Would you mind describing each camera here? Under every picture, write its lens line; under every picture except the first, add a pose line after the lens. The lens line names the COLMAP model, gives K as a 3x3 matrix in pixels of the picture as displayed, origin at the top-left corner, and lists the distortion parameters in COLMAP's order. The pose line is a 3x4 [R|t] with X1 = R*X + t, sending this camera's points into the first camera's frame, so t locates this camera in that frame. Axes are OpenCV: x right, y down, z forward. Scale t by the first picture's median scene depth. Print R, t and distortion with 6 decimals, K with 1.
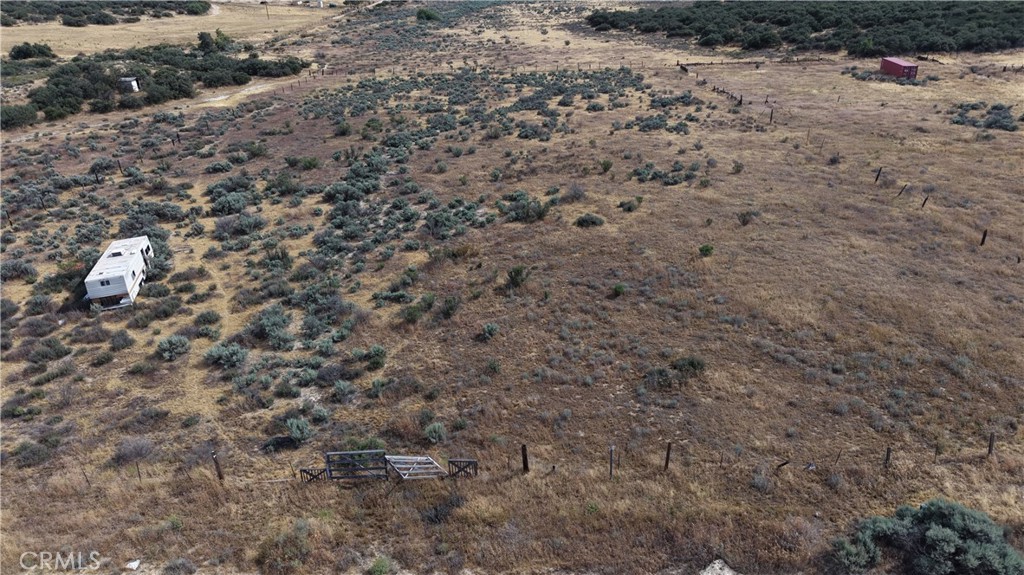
lens RADIAL K [[676.2, 0, 519.0], [0, 676.2, 289.9], [0, 0, 1]] dist [0.072044, -0.054652]
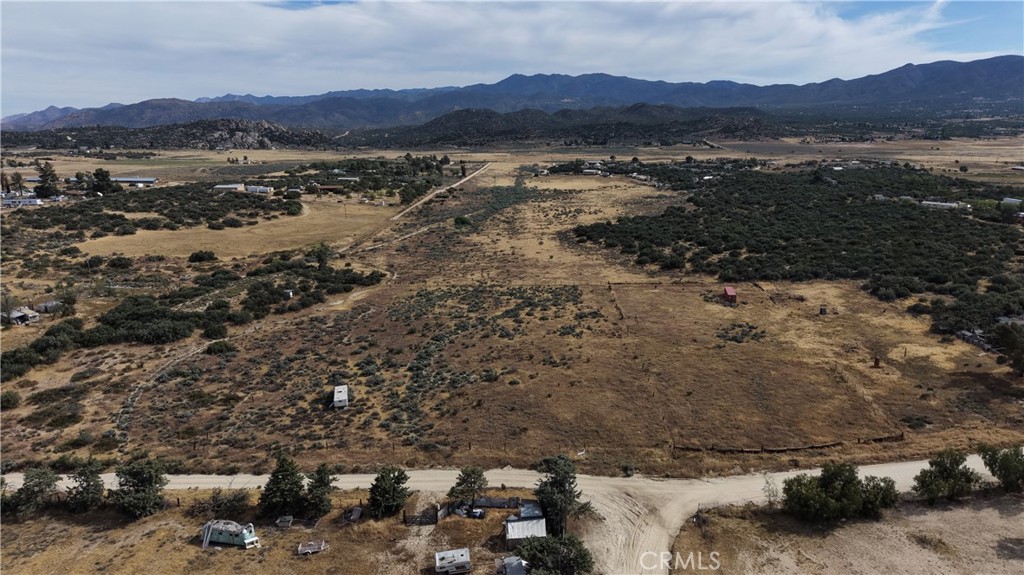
lens RADIAL K [[676.2, 0, 519.0], [0, 676.2, 289.9], [0, 0, 1]] dist [0.072044, -0.054652]
pose [[0.998789, 0.019811, -0.045024, 0.178893], [-0.028825, 0.977413, -0.209362, 0.069835], [0.039859, 0.210406, 0.976801, -1.201992]]
